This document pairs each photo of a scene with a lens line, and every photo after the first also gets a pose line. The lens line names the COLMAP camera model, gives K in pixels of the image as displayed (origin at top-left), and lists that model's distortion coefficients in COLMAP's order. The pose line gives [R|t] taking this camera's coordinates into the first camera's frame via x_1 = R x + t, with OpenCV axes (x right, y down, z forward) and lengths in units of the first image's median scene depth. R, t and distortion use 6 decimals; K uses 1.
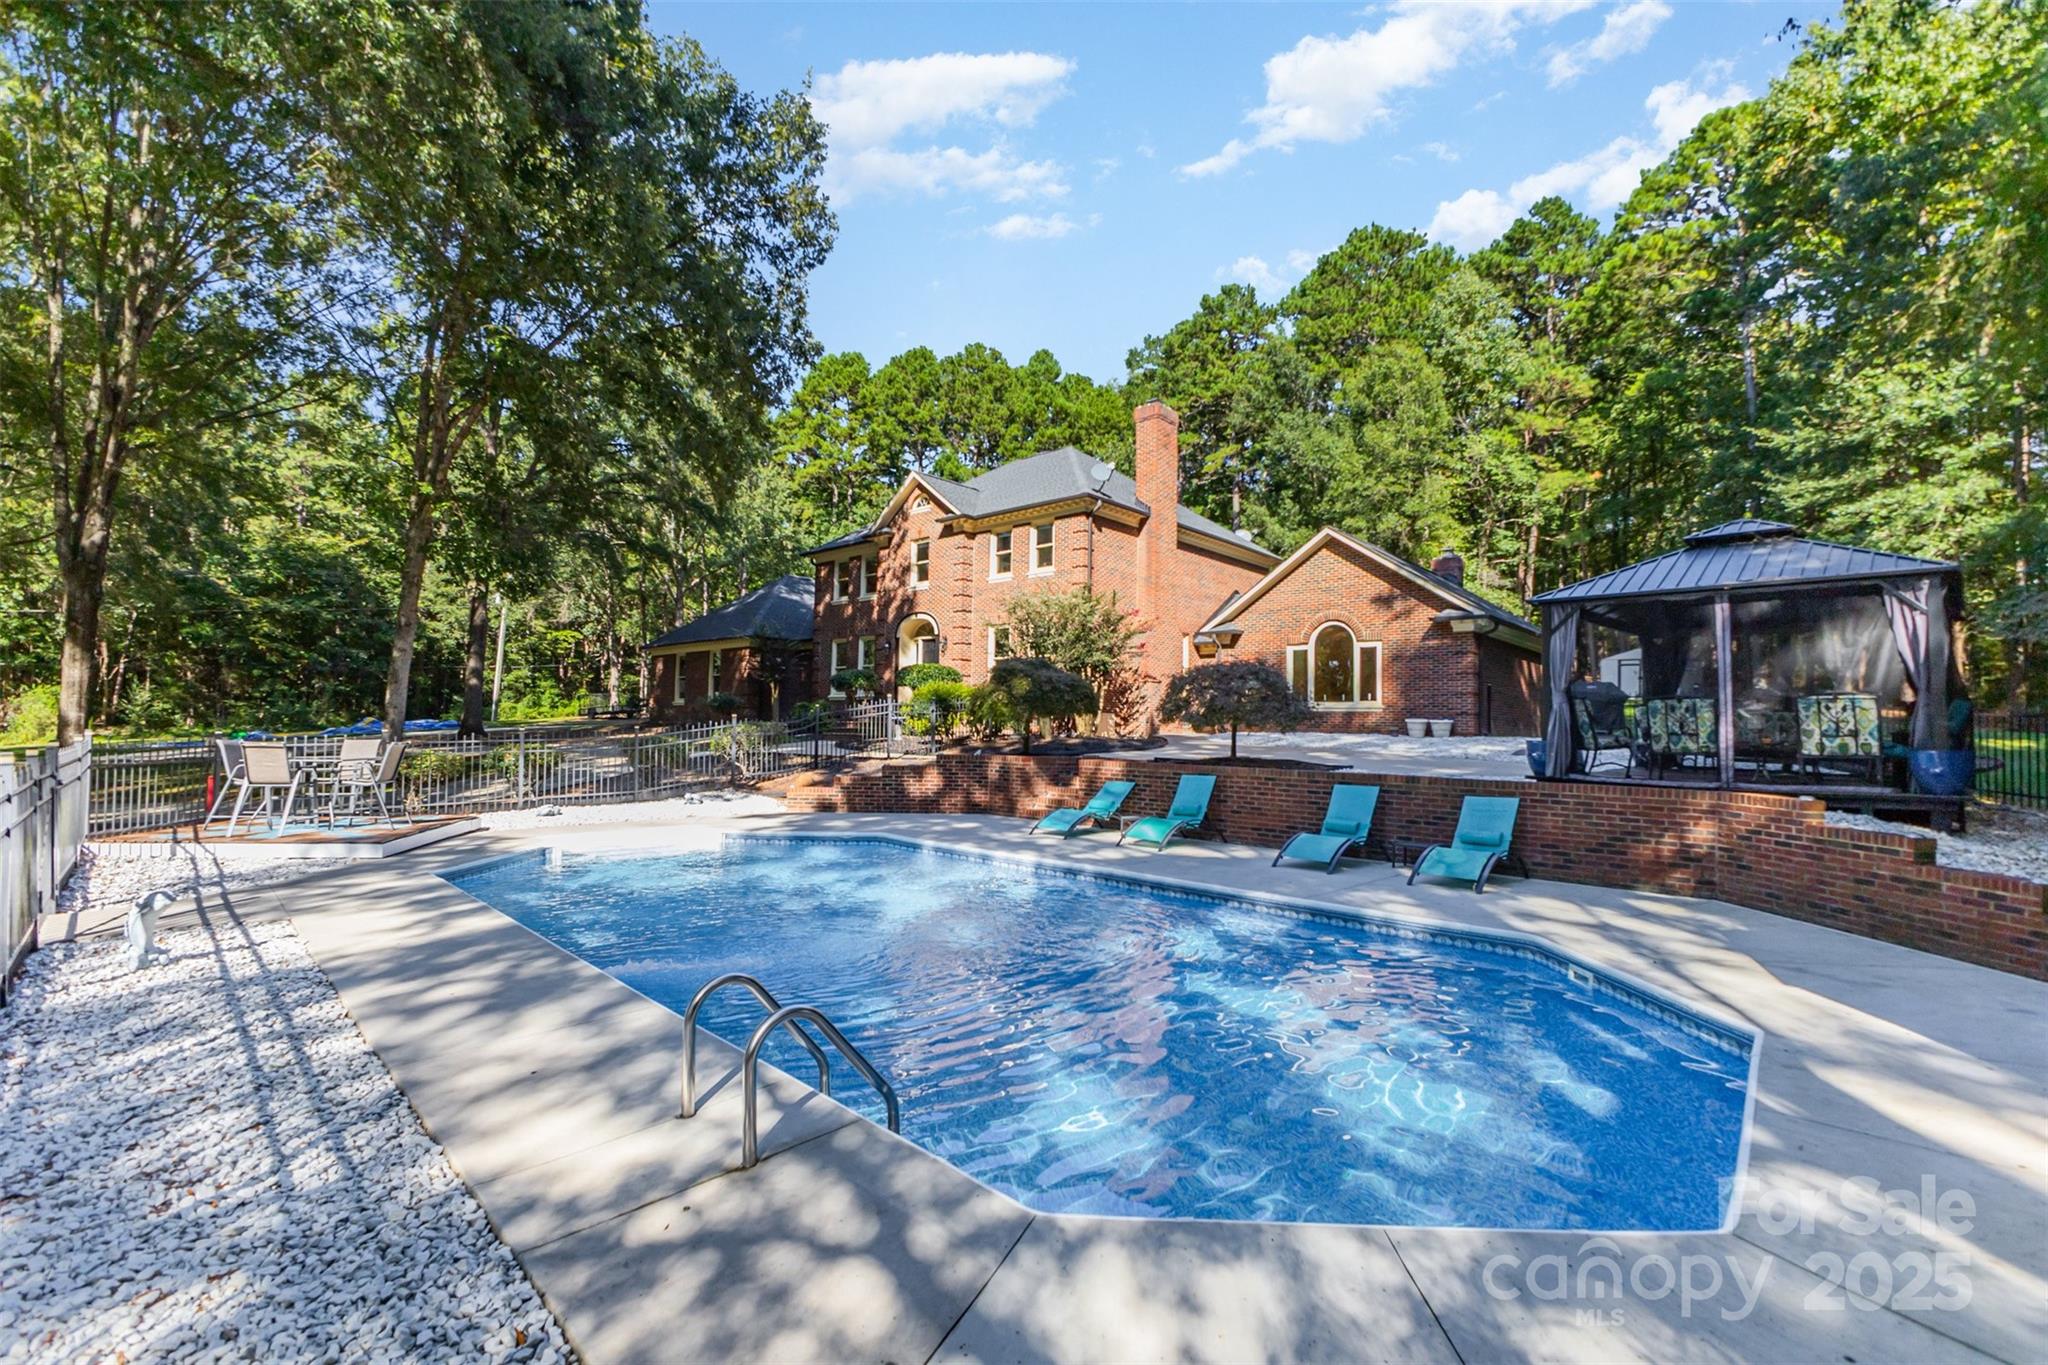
lens RADIAL K [[965.5, 0, 1030.5], [0, 965.5, 679.8], [0, 0, 1]] dist [0.011059, -0.001362]
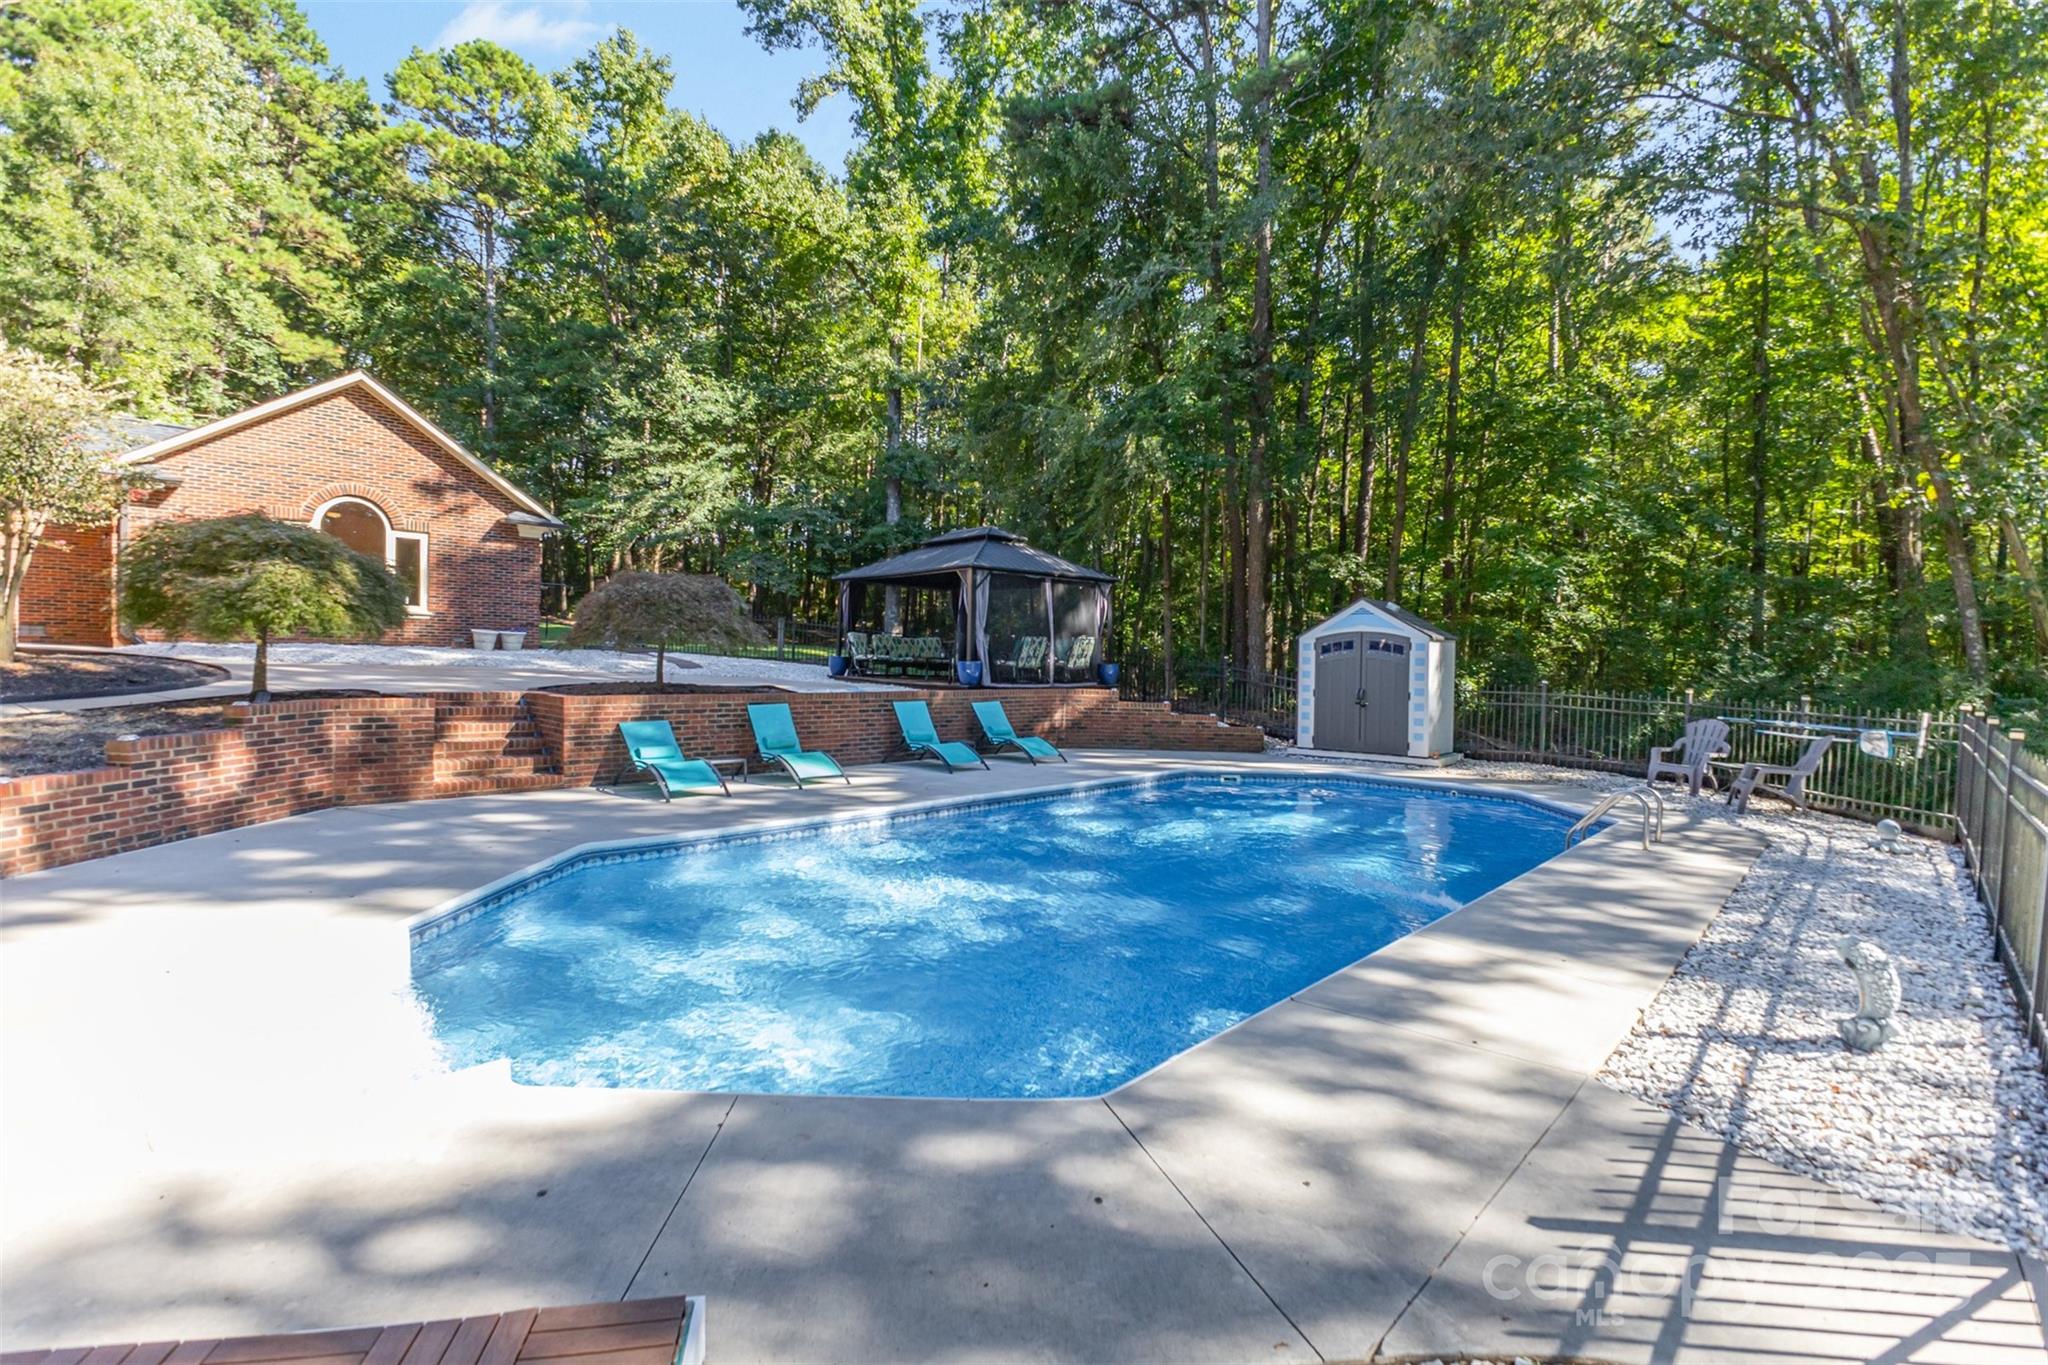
lens RADIAL K [[965.5, 0, 1017.8], [0, 965.5, 677.9], [0, 0, 1]] dist [0.011059, -0.001362]
pose [[-0.024489, -0.044018, 0.998731, -0.501176], [-0.076370, 0.996193, 0.042034, 0.009333], [-0.996779, -0.075244, -0.027757, 0.525720]]
